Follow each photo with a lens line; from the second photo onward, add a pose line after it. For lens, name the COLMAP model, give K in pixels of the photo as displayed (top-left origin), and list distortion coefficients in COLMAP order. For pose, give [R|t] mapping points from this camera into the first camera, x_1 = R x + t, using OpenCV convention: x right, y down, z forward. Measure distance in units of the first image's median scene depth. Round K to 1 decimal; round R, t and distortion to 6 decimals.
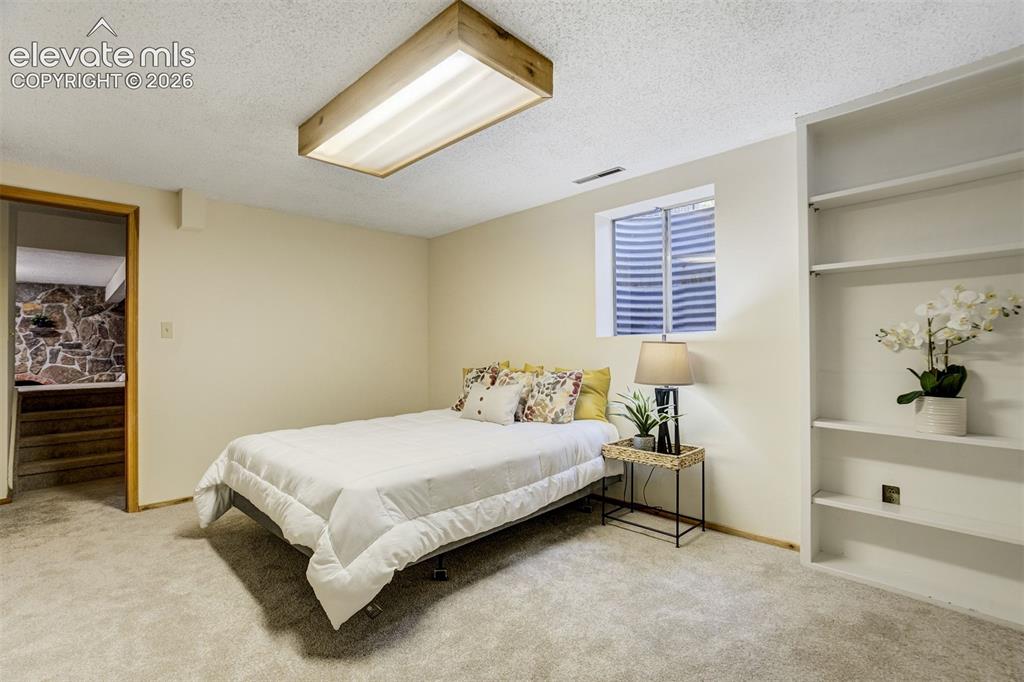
lens RADIAL K [[492.6, 0, 512.0], [0, 492.6, 341.0], [0, 0, 1]] dist [-0.000806, -0.000093]
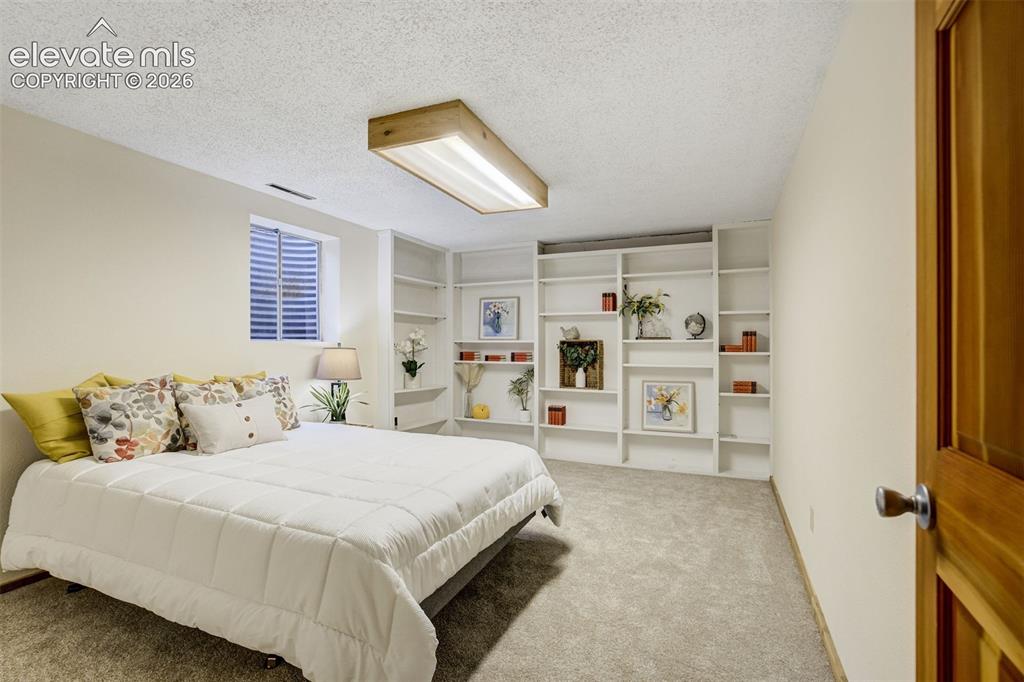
lens RADIAL K [[473.1, 0, 512.0], [0, 473.1, 341.0], [0, 0, 1]] dist [-0.001152, -0.000075]
pose [[-0.330099, 0.010697, 0.943886, -0.925852], [-0.014325, 0.999764, -0.016340, -0.001212], [-0.943838, -0.018915, -0.329868, 0.856854]]
